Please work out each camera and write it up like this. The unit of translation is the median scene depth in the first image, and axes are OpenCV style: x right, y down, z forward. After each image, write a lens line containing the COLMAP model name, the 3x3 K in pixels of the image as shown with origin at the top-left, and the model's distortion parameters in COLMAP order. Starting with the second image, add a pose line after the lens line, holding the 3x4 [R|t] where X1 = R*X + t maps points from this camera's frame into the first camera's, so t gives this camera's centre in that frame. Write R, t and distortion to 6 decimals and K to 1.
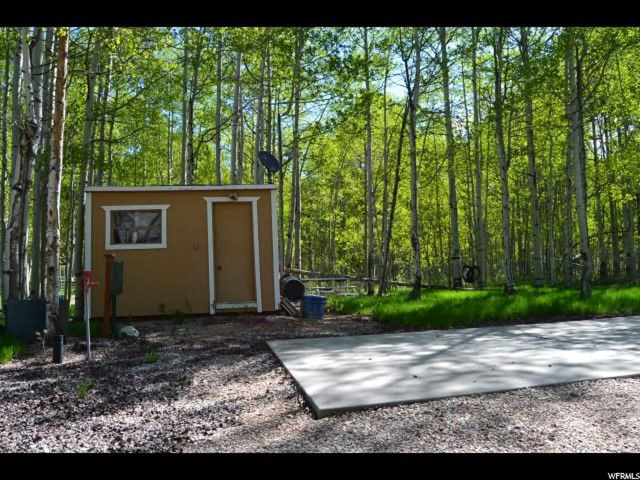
lens RADIAL K [[510.2, 0, 319.2], [0, 510.2, 237.4], [0, 0, 1]] dist [-0.085214, 0.022184]
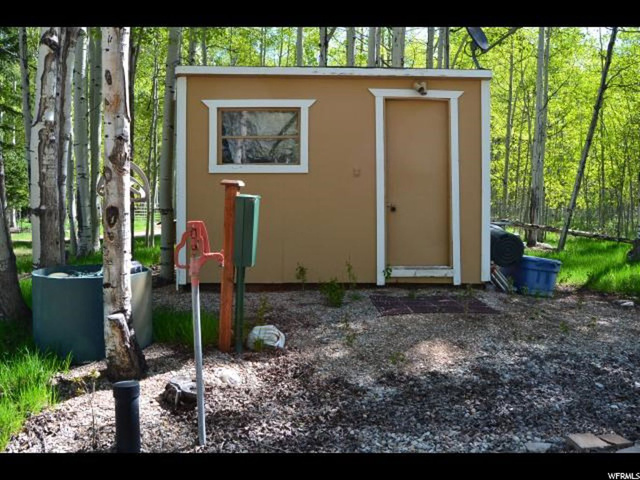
lens RADIAL K [[510.2, 0, 321.4], [0, 510.2, 241.1], [0, 0, 1]] dist [-0.085214, 0.022184]
pose [[0.989246, 0.049436, -0.137656, -0.199078], [-0.029345, 0.989095, 0.144324, 0.013737], [0.143289, -0.138732, 0.979909, 0.399911]]
